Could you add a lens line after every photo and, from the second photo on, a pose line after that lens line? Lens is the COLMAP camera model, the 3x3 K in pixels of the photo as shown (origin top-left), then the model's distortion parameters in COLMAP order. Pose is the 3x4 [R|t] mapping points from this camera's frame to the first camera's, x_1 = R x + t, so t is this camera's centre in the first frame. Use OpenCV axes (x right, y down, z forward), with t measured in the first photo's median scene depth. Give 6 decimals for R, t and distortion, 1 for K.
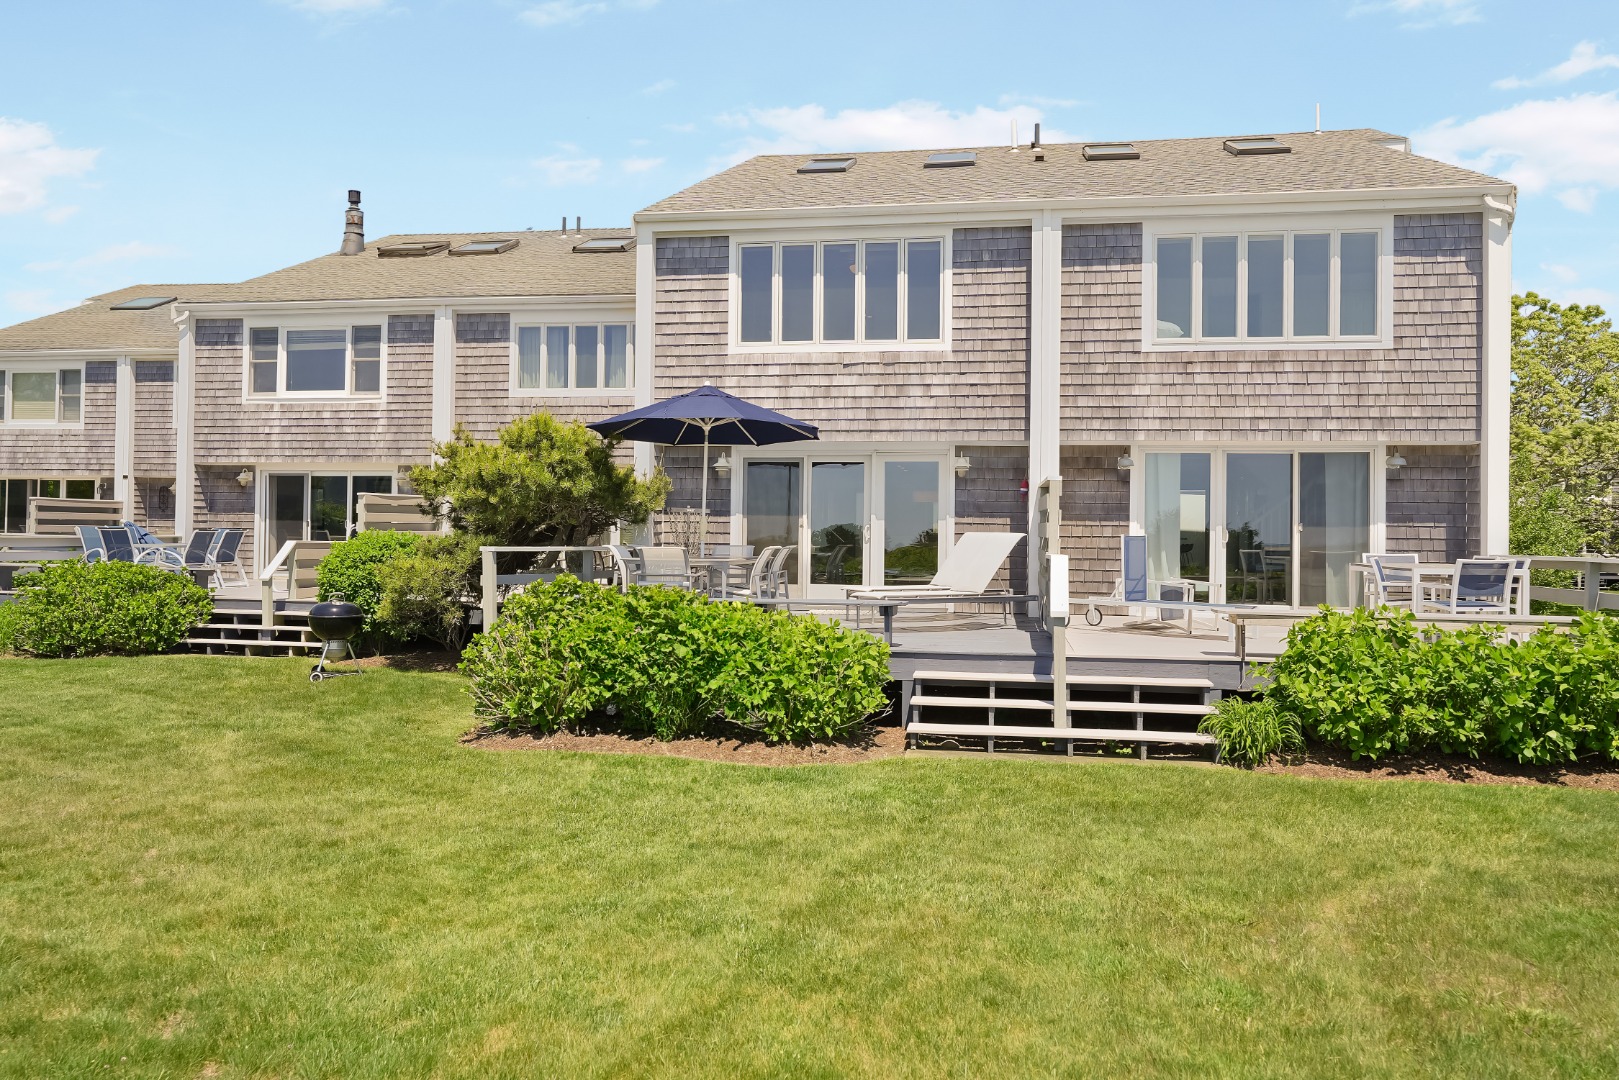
lens RADIAL K [[1116.2, 0, 809.5], [0, 1116.2, 540.0], [0, 0, 1]] dist [0.000058, 0.000561]
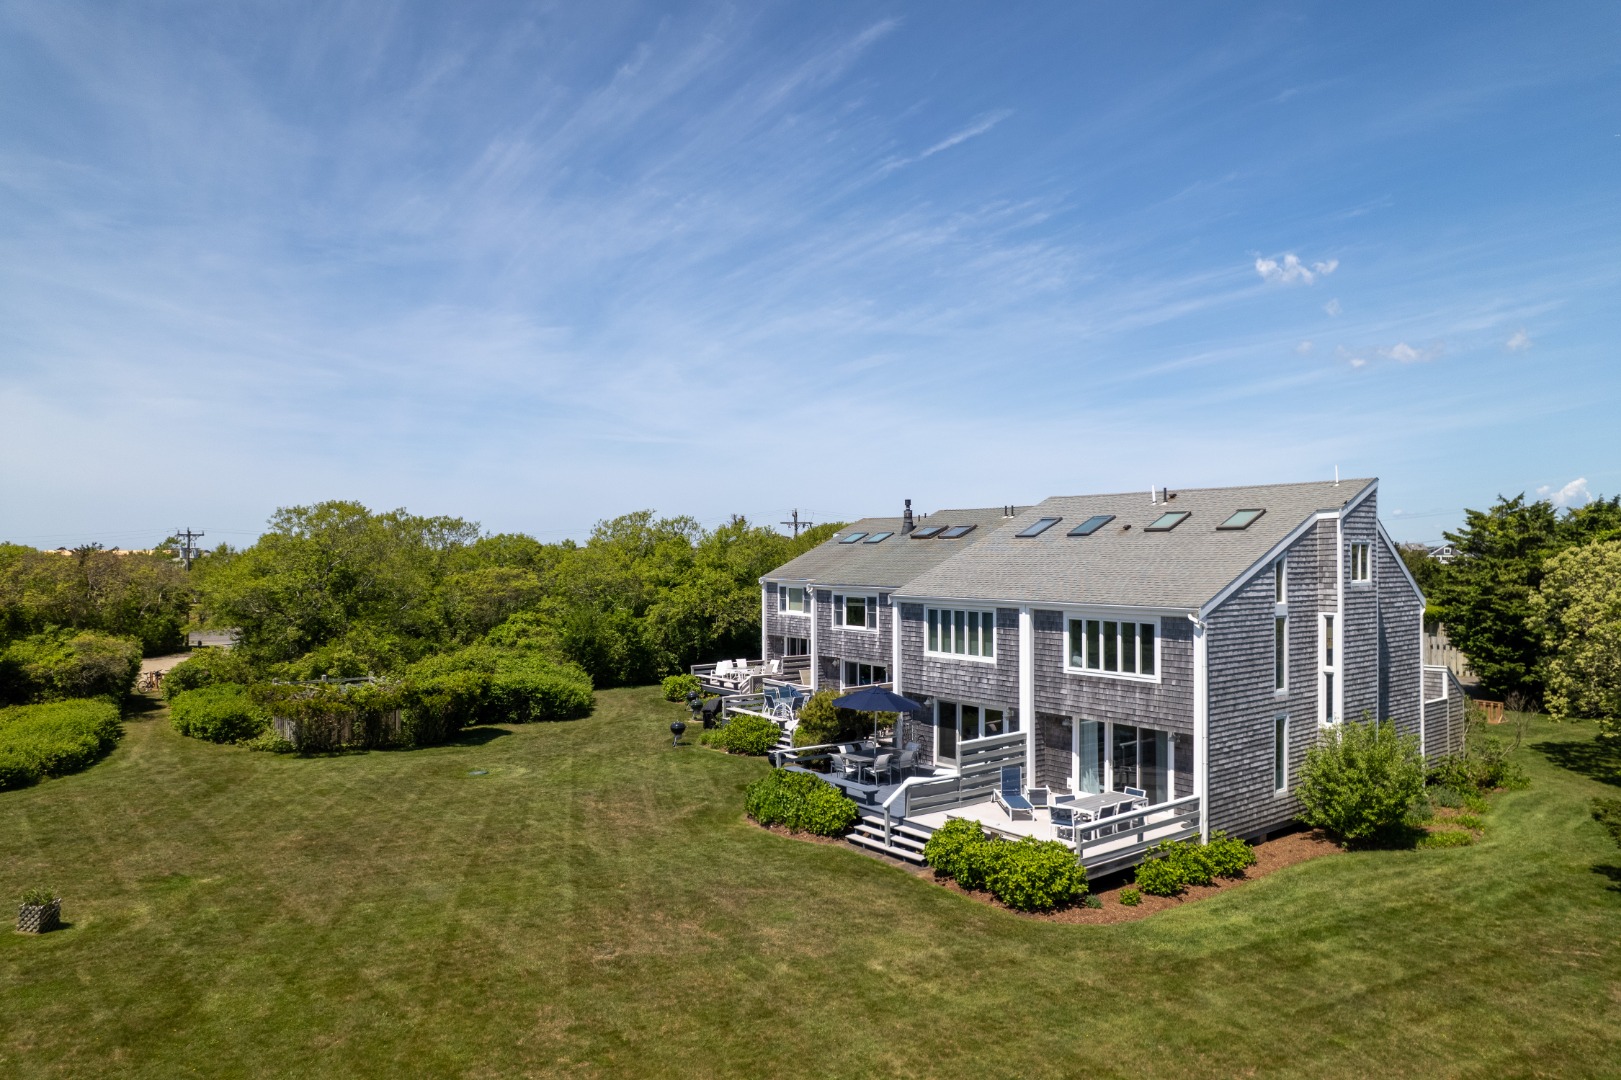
lens RADIAL K [[1042.5, 0, 838.0], [0, 1042.5, 546.3], [0, 0, 1]] dist [-0.081837, 0.073145]
pose [[0.729785, -0.013250, -0.683548, 1.269708], [0.006219, 0.999899, -0.012742, -0.368387], [0.683648, 0.005048, 0.729795, -0.677937]]
